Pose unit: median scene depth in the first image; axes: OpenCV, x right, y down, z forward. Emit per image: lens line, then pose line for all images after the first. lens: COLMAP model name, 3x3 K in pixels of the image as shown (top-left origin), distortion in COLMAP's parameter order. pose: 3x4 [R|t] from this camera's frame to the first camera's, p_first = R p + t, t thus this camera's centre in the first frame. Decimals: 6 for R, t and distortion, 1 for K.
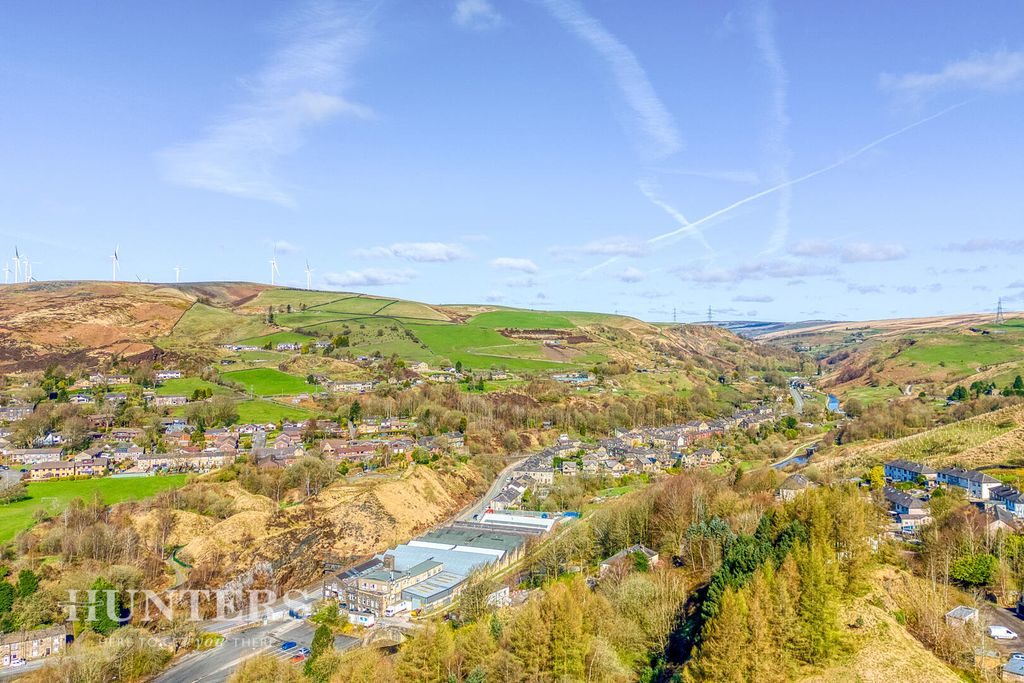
lens RADIAL K [[844.7, 0, 544.1], [0, 844.7, 338.8], [0, 0, 1]] dist [0.106275, -0.128308]
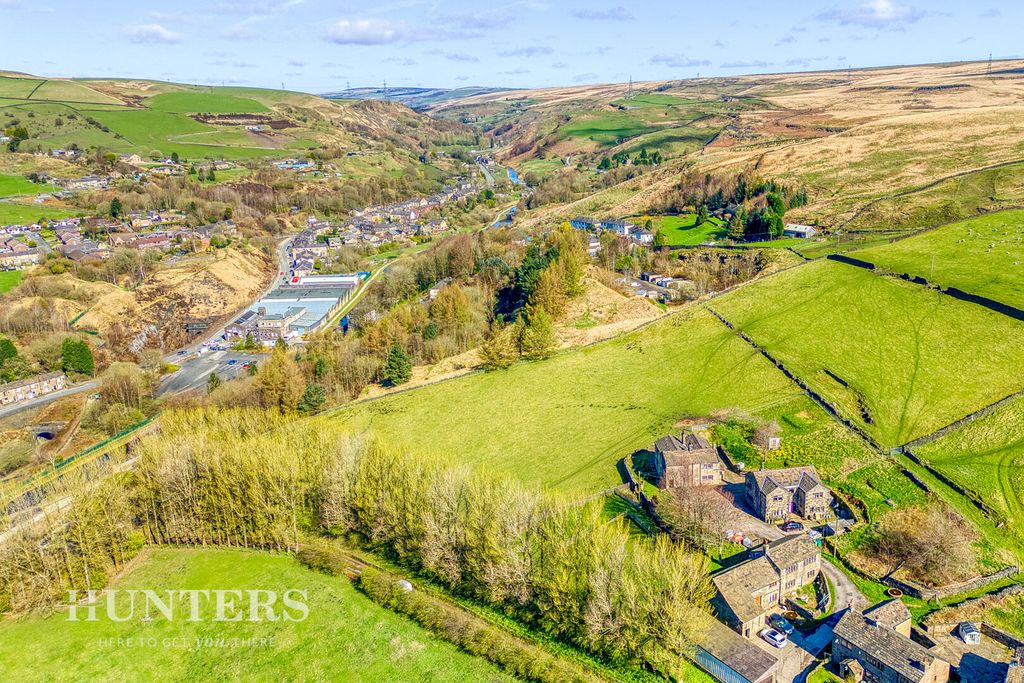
lens RADIAL K [[836.2, 0, 607.4], [0, 836.2, 340.4], [0, 0, 1]] dist [0.071070, -0.066395]
pose [[0.895712, -0.134327, 0.423860, -0.118929], [0.015893, 0.962338, 0.271392, -0.030525], [-0.444351, -0.236353, 0.864112, -0.220022]]
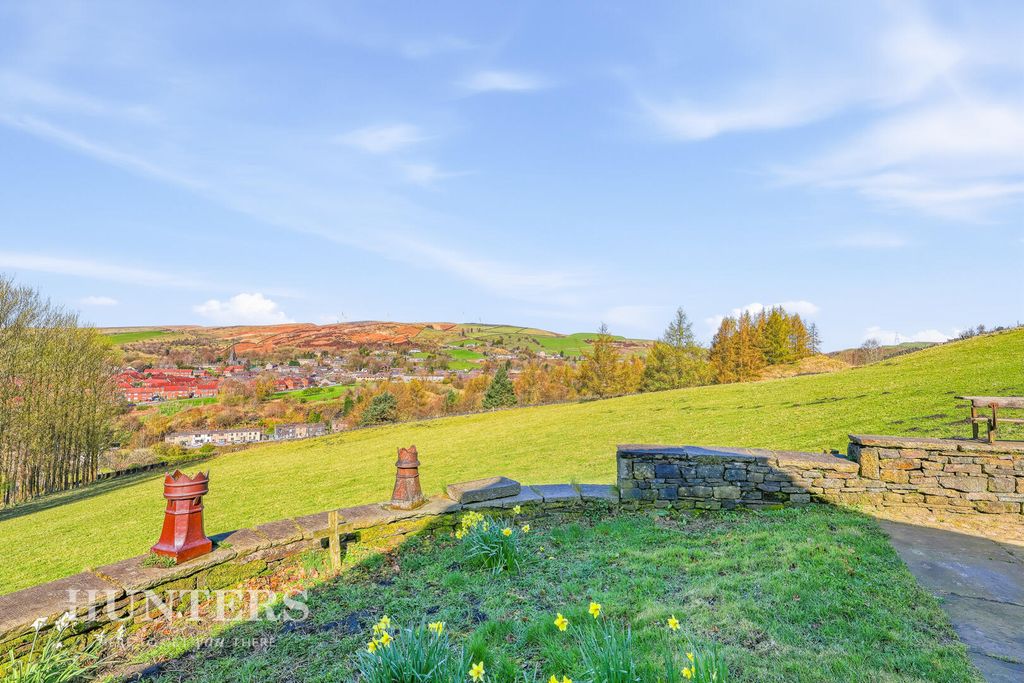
lens RADIAL K [[474.4, 0, 514.7], [0, 474.4, 337.5], [0, 0, 1]] dist [-0.000500, 0.000713]
pose [[0.981306, 0.004316, -0.192407, -0.006659], [-0.015633, 0.998233, -0.057335, 0.070562], [0.191820, 0.059271, 0.979639, -0.019084]]
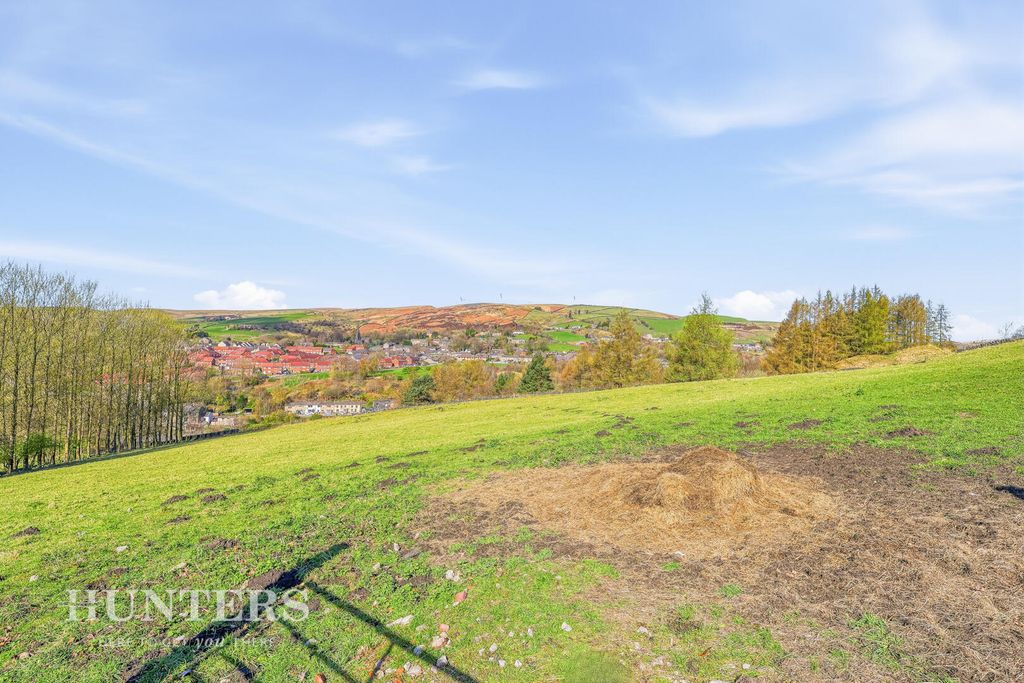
lens RADIAL K [[474.4, 0, 514.7], [0, 474.4, 337.5], [0, 0, 1]] dist [-0.000500, 0.000713]
pose [[0.907393, 0.022621, -0.419673, 0.018748], [-0.030825, 0.999443, -0.012777, 0.068674], [0.419151, 0.024530, 0.907585, -0.008256]]
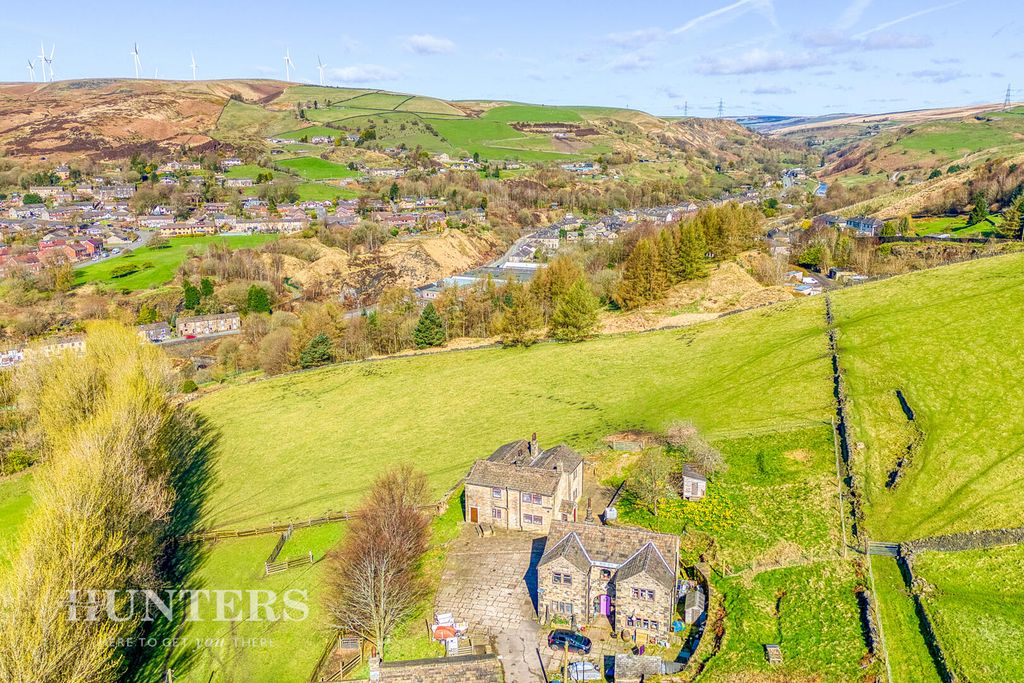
lens RADIAL K [[838.6, 0, 512.0], [0, 838.6, 341.5], [0, 0, 1]] dist [0.105374, -0.143361]
pose [[0.998725, 0.004286, -0.050297, 0.003440], [0.007611, 0.972212, 0.233980, 0.011663], [0.049902, -0.234065, 0.970939, -0.162809]]
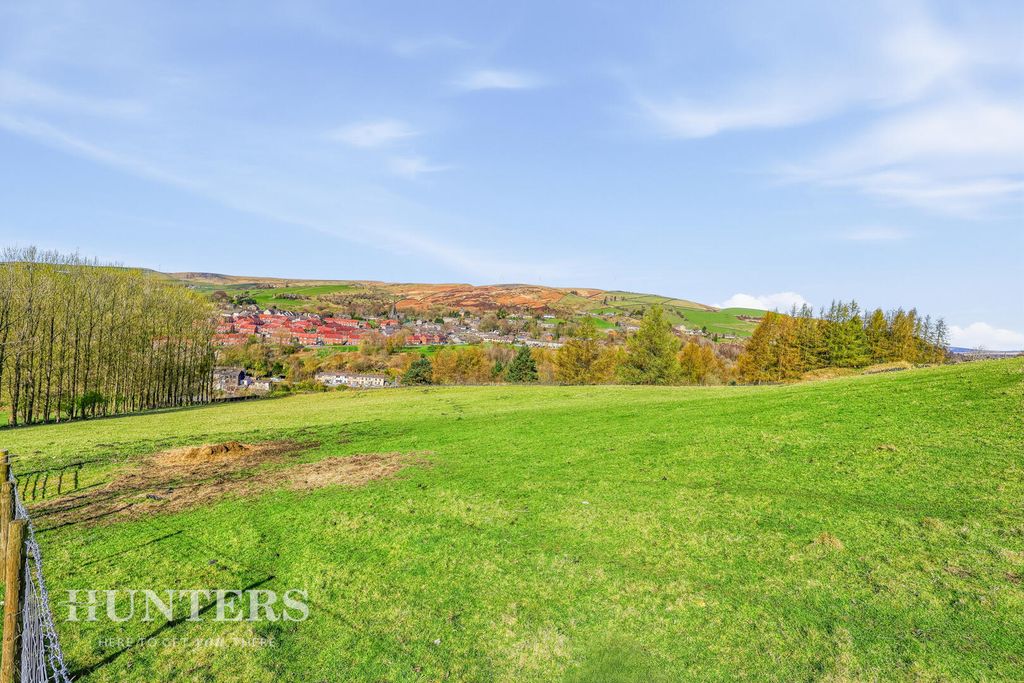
lens RADIAL K [[474.4, 0, 514.7], [0, 474.4, 337.5], [0, 0, 1]] dist [-0.000500, 0.000713]
pose [[0.867735, 0.093488, -0.488156, 0.041382], [-0.089083, 0.995500, 0.032298, 0.063173], [0.488979, 0.015460, 0.872158, -0.013746]]
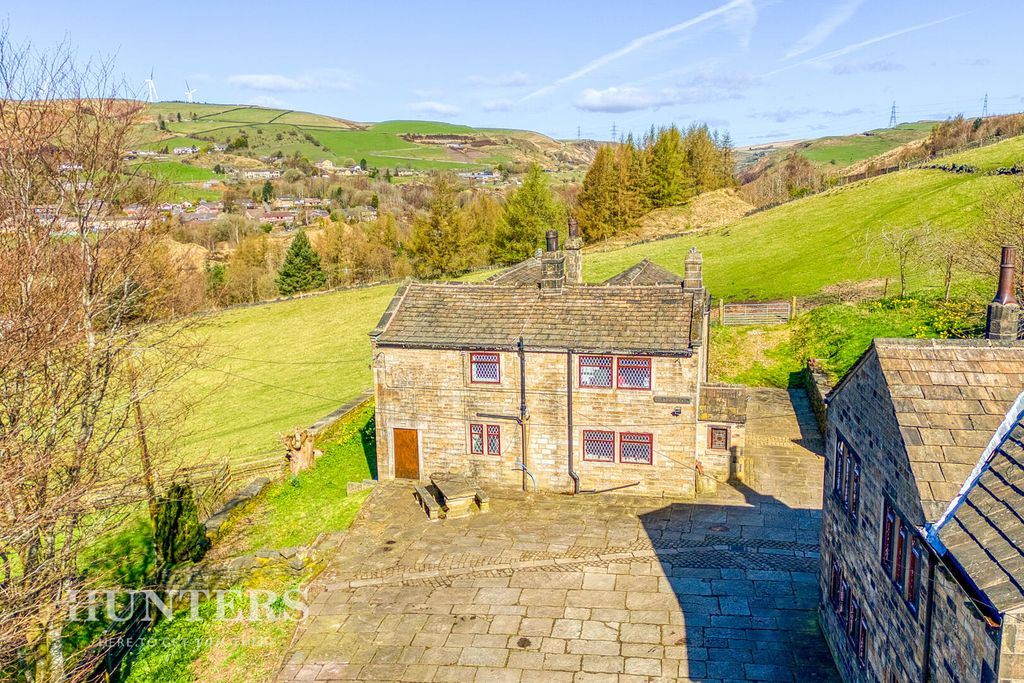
lens RADIAL K [[863.4, 0, 512.0], [0, 863.4, 341.5], [0, 0, 1]] dist [0.117526, -0.201882]
pose [[0.996922, -0.033157, 0.071041, -0.007224], [0.019178, 0.981771, 0.189097, 0.058182], [-0.076016, -0.187153, 0.979385, -0.076612]]
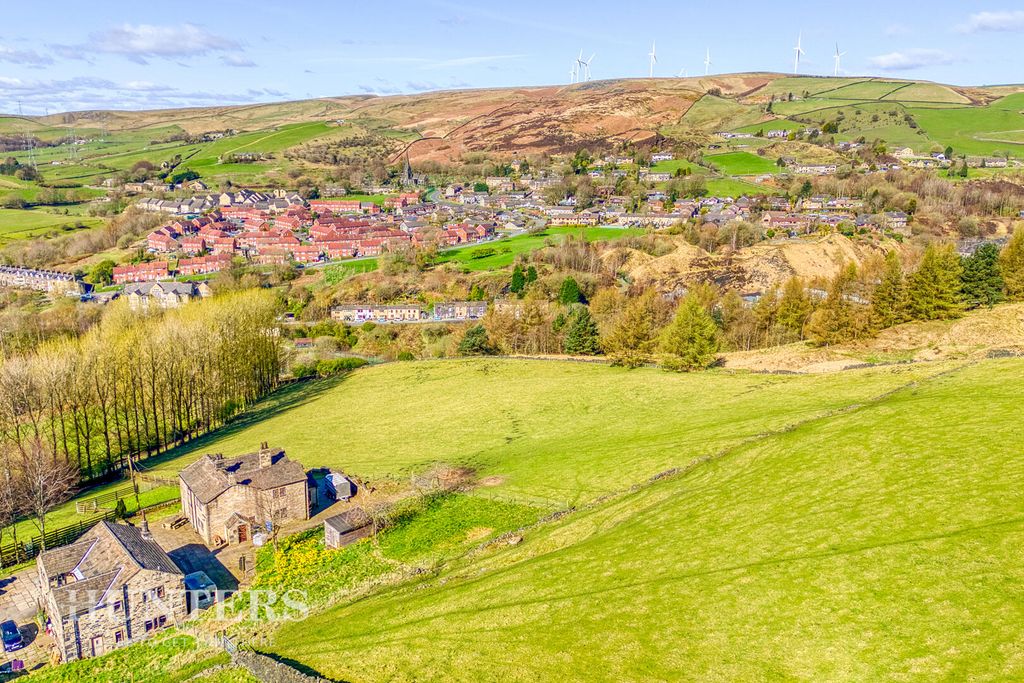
lens RADIAL K [[837.7, 0, 483.9], [0, 837.7, 341.3], [0, 0, 1]] dist [0.103911, -0.132492]
pose [[0.788619, 0.142142, -0.598227, 0.110103], [0.004448, 0.971569, 0.236714, 0.011530], [0.614866, -0.189338, 0.765566, -0.108411]]
